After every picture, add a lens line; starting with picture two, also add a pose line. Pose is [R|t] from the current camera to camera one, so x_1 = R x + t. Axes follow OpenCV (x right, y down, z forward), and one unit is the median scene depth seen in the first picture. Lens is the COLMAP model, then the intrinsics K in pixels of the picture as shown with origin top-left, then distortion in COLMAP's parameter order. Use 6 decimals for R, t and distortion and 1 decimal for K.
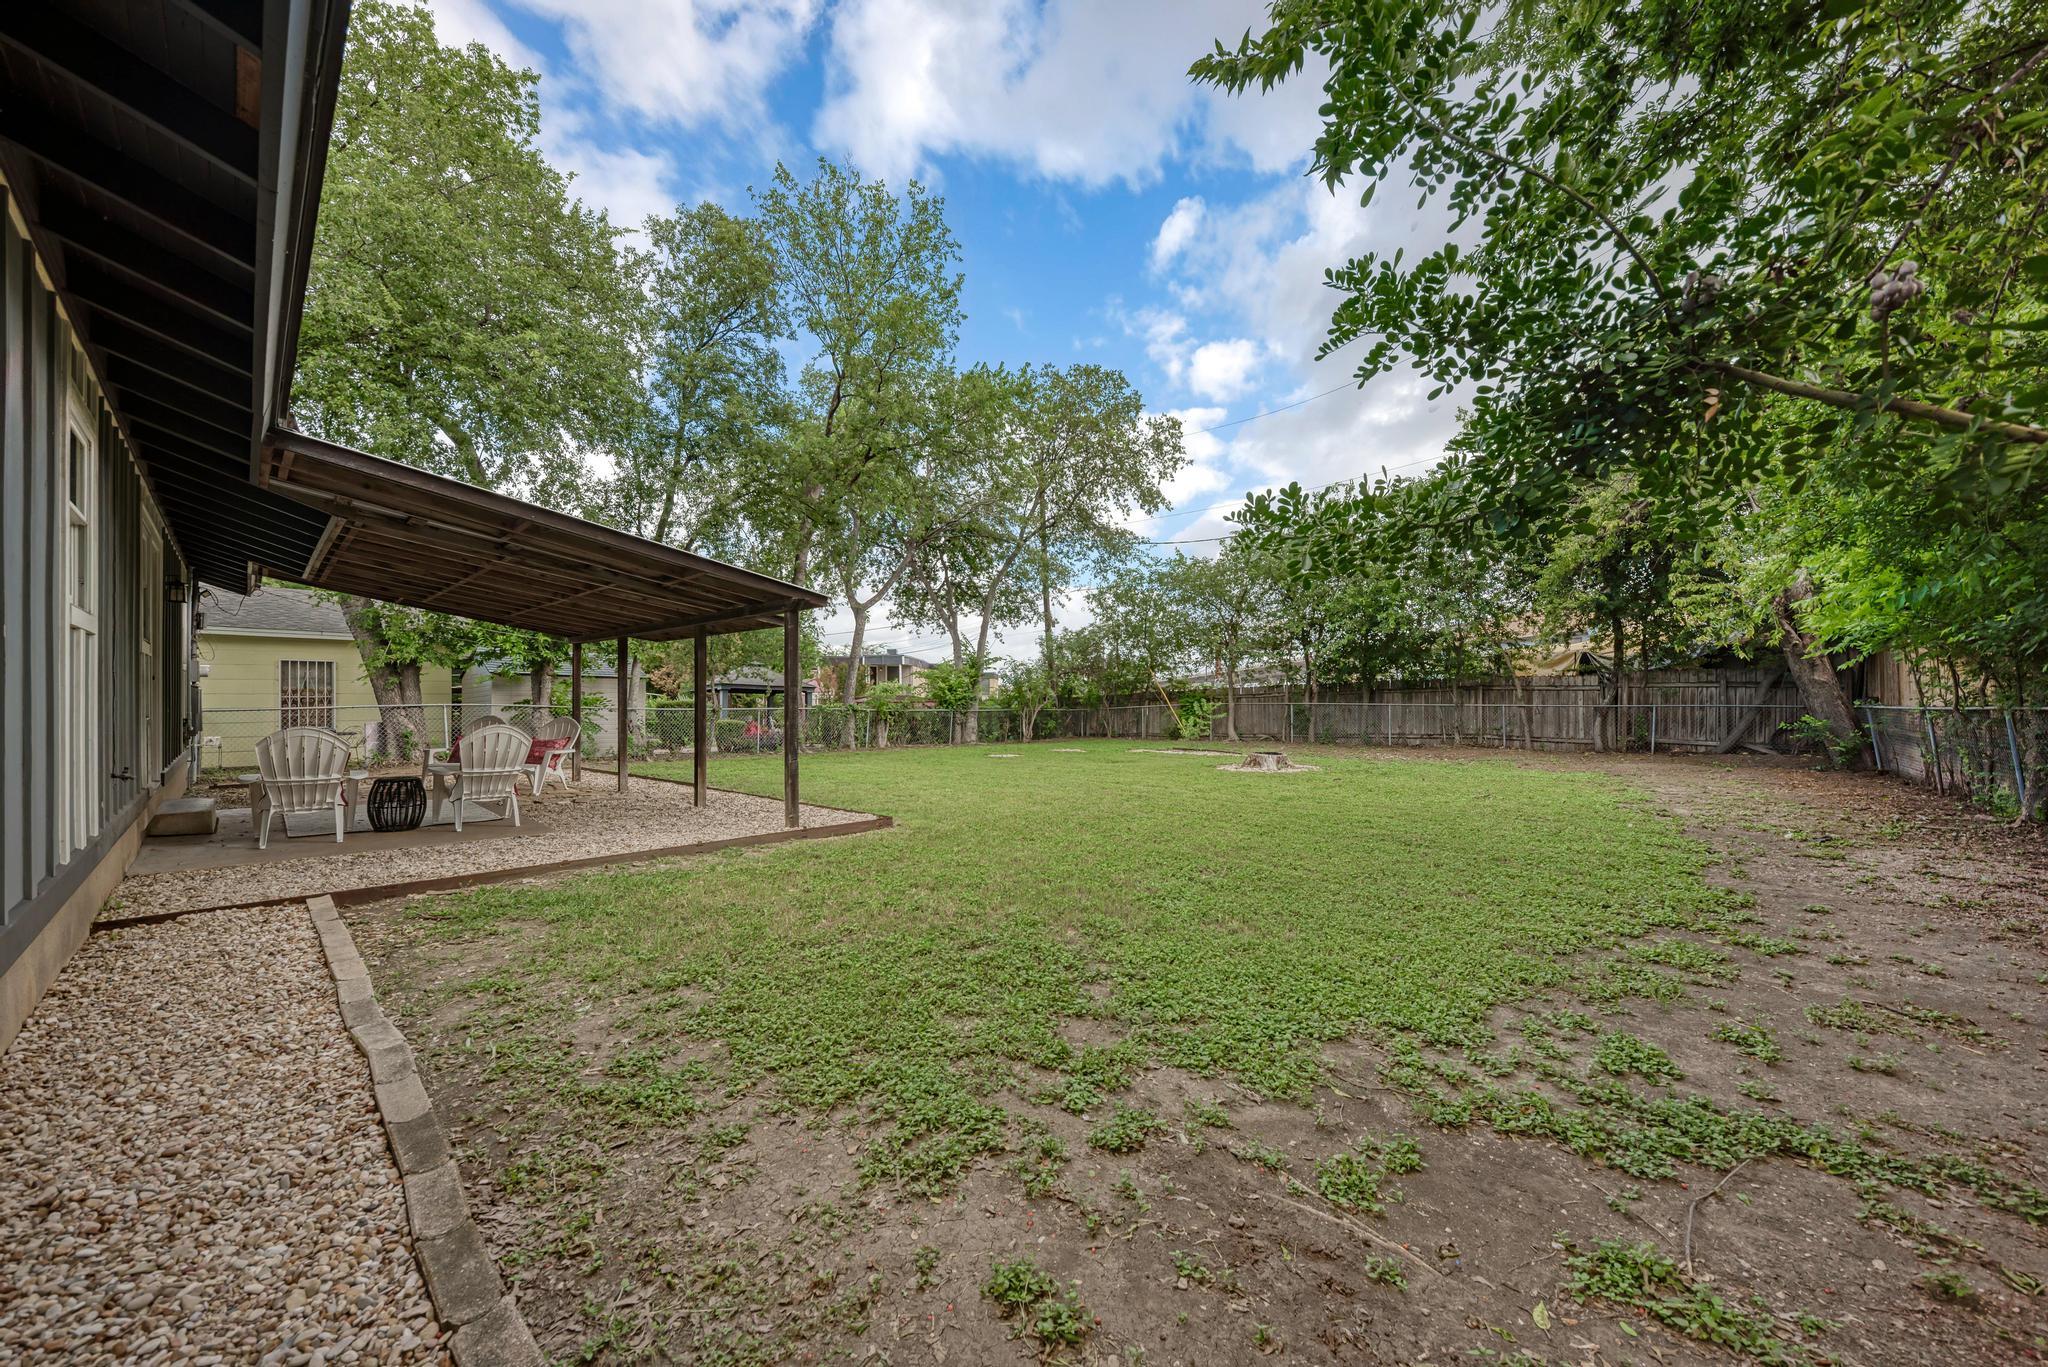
lens RADIAL K [[767.6, 0, 1016.4], [0, 767.6, 687.1], [0, 0, 1]] dist [0.002550, 0.000056]
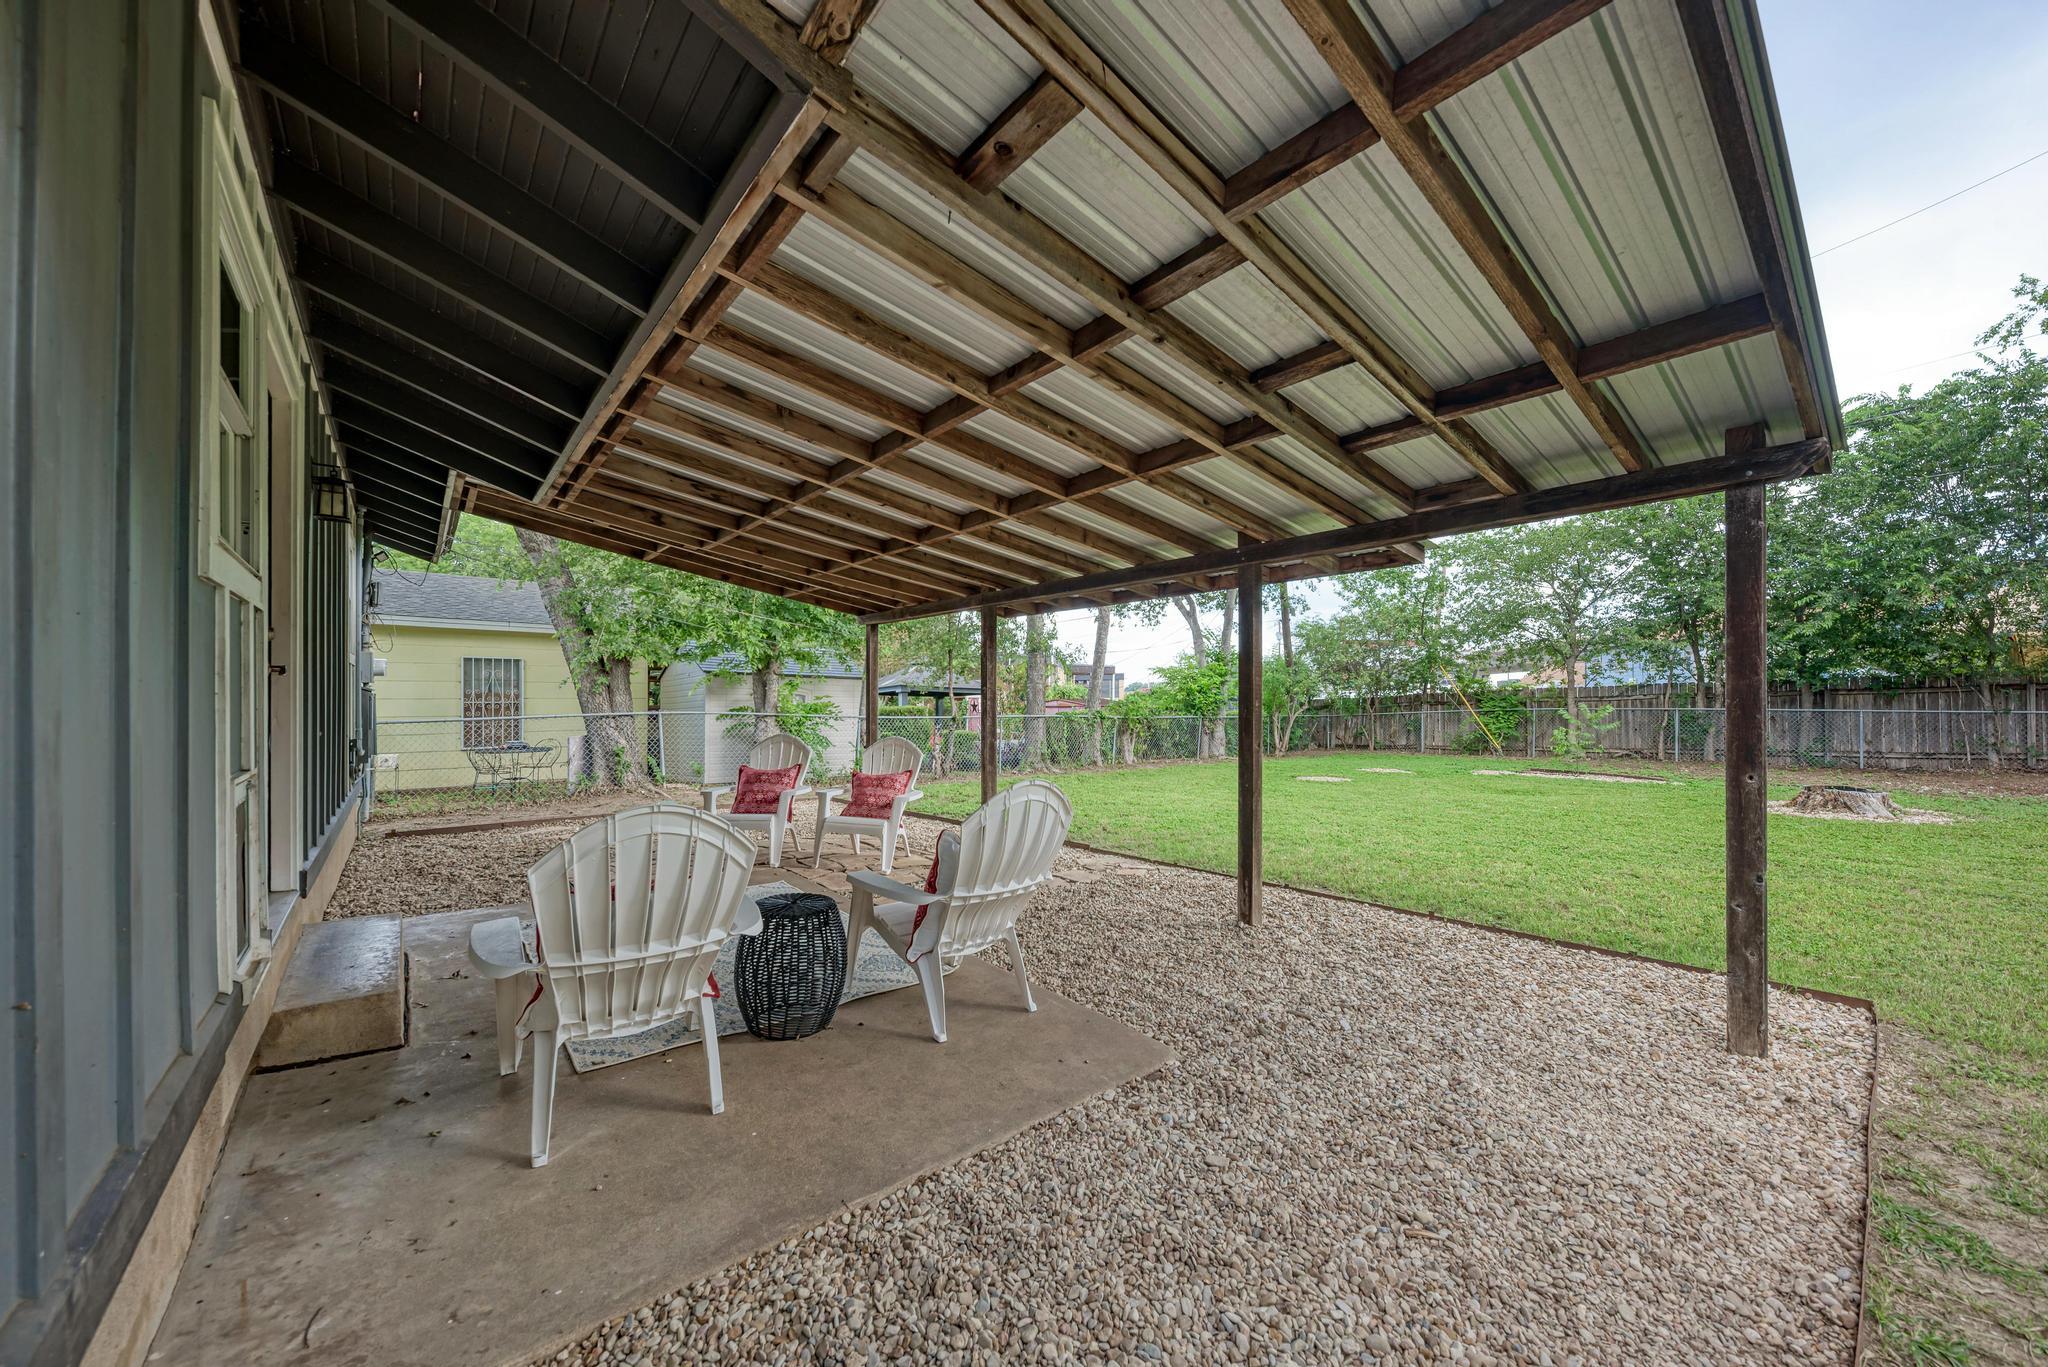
lens RADIAL K [[767.6, 0, 1016.4], [0, 767.6, 687.1], [0, 0, 1]] dist [0.002550, 0.000056]
pose [[0.992850, -0.003984, -0.119302, -0.298957], [0.003472, 0.999984, -0.004503, 0.002167], [0.119318, 0.004057, 0.992848, 0.282919]]
